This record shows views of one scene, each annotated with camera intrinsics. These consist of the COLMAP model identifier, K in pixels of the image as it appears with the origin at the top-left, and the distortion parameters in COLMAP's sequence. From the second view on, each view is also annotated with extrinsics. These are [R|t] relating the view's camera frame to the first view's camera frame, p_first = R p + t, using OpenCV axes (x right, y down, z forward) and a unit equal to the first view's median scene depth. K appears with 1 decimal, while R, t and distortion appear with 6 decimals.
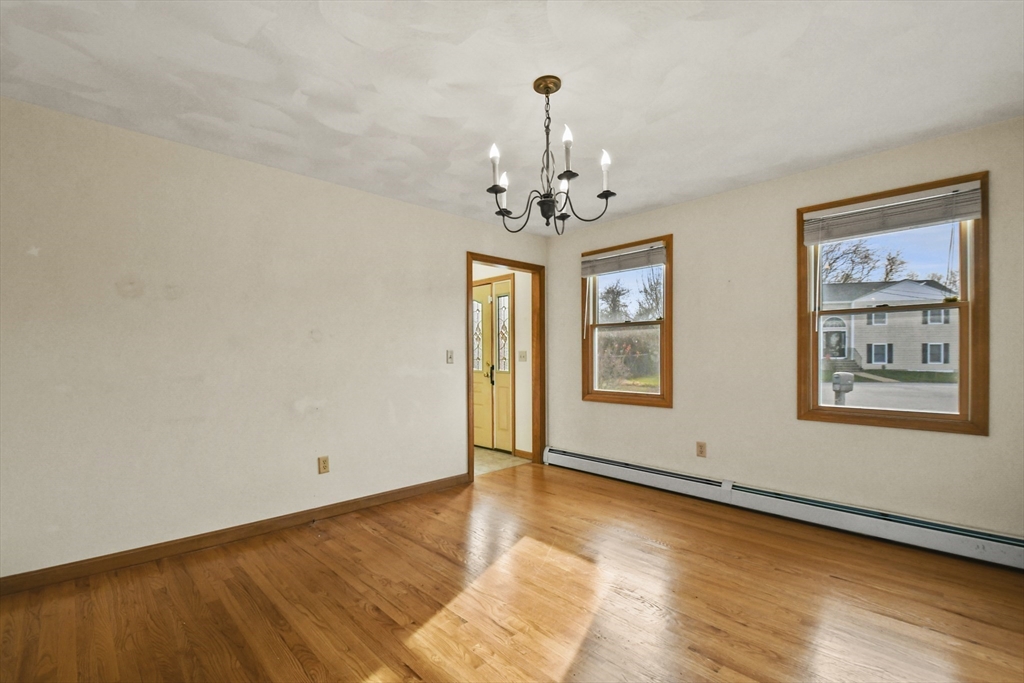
lens RADIAL K [[456.6, 0, 484.2], [0, 456.6, 352.0], [0, 0, 1]] dist [0.029024, -0.013852]
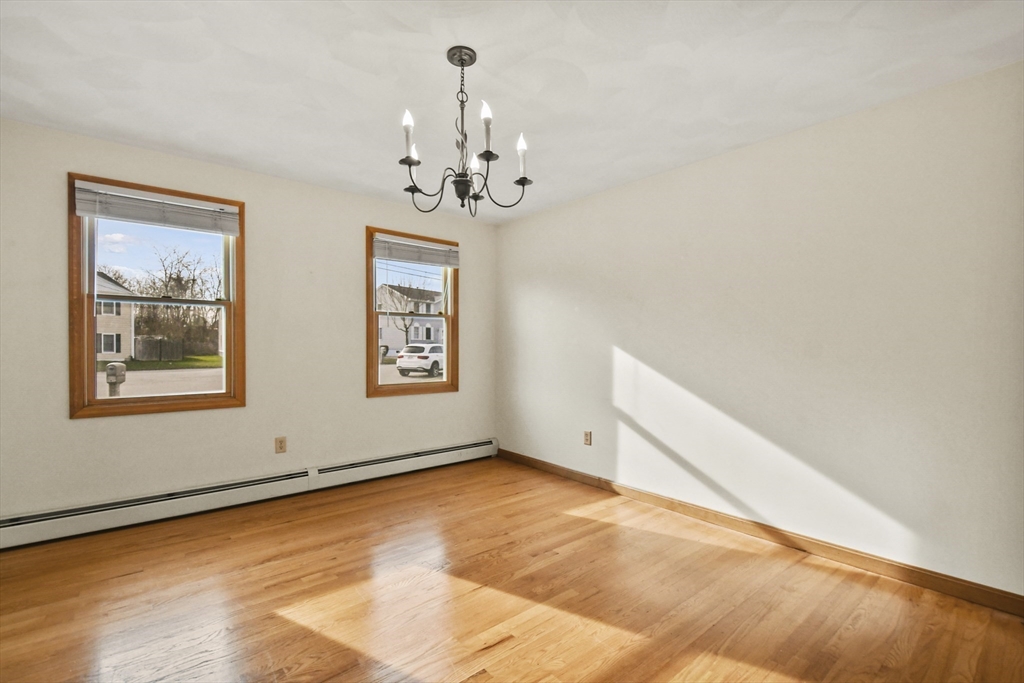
lens RADIAL K [[456.6, 0, 521.0], [0, 456.6, 345.1], [0, 0, 1]] dist [0.029024, -0.013852]
pose [[0.030663, 0.005369, 0.999515, -0.472982], [-0.014339, 0.999885, -0.004931, 0.005706], [-0.999427, -0.014180, 0.030737, 0.502133]]
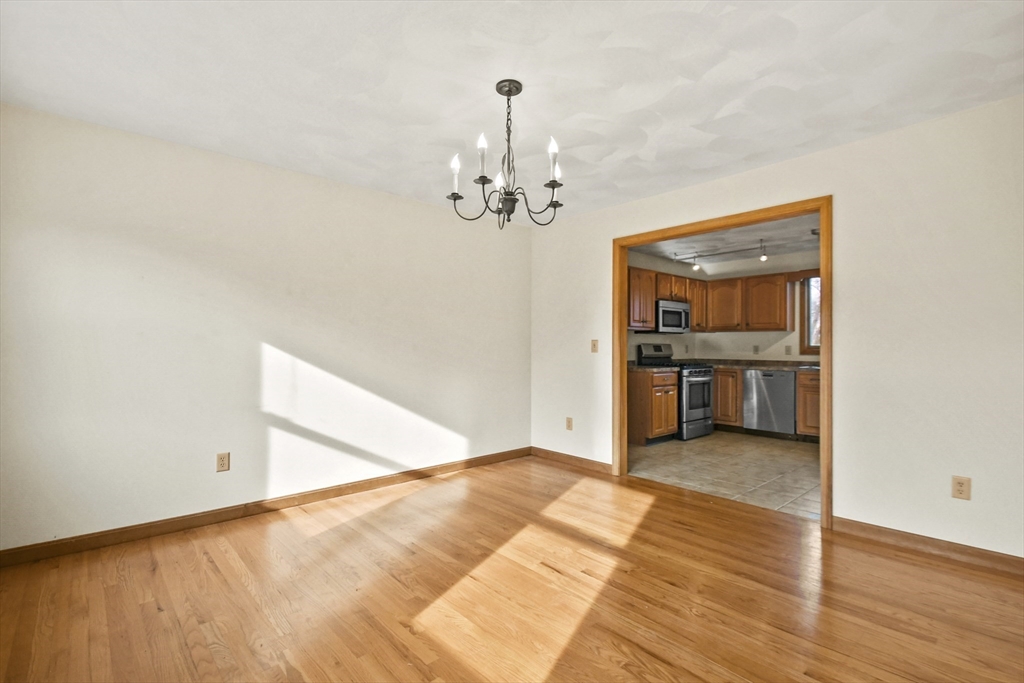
lens RADIAL K [[456.6, 0, 500.0], [0, 456.6, 343.8], [0, 0, 1]] dist [0.029024, -0.013852]
pose [[-0.999667, -0.002034, 0.025723, 0.073671], [-0.002483, 0.999845, -0.017447, 0.015155], [-0.025683, -0.017505, -0.999517, 1.195386]]
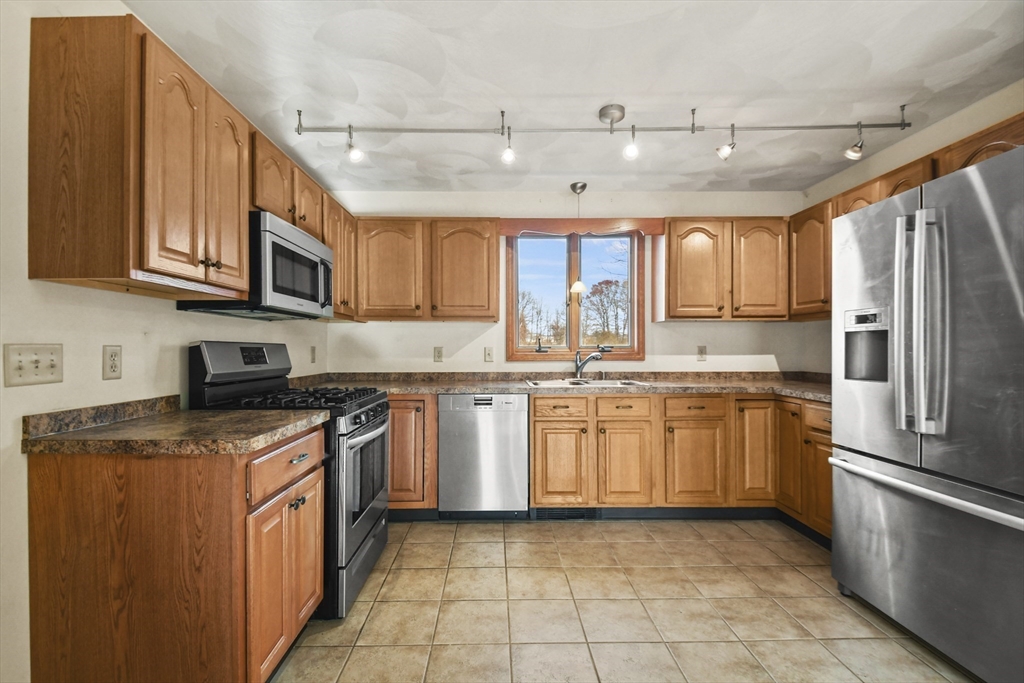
lens RADIAL K [[456.6, 0, 497.2], [0, 456.6, 348.2], [0, 0, 1]] dist [0.029024, -0.013852]
pose [[-0.678485, 0.004819, -0.734599, -0.244662], [0.014841, 0.999864, -0.007149, 0.000213], [0.734465, -0.015753, -0.678464, 0.103192]]
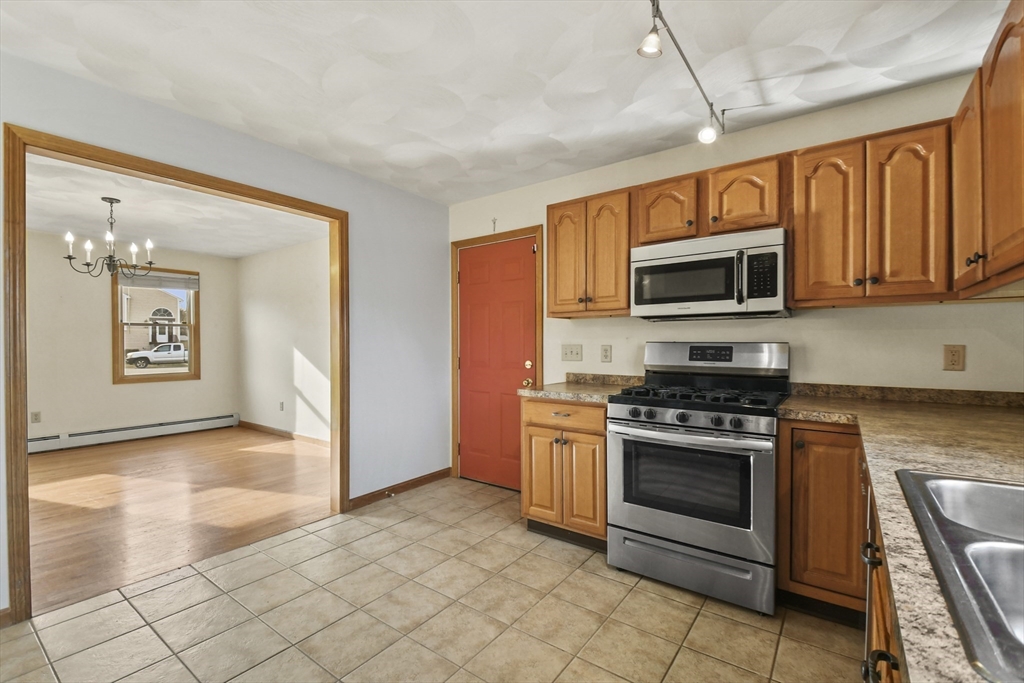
lens RADIAL K [[456.6, 0, 515.2], [0, 456.6, 350.0], [0, 0, 1]] dist [0.029024, -0.013852]
pose [[-0.181492, -0.010747, 0.983334, -1.167124], [-0.007288, 0.999928, 0.009583, -0.009424], [-0.983365, -0.005427, -0.181557, -0.144285]]
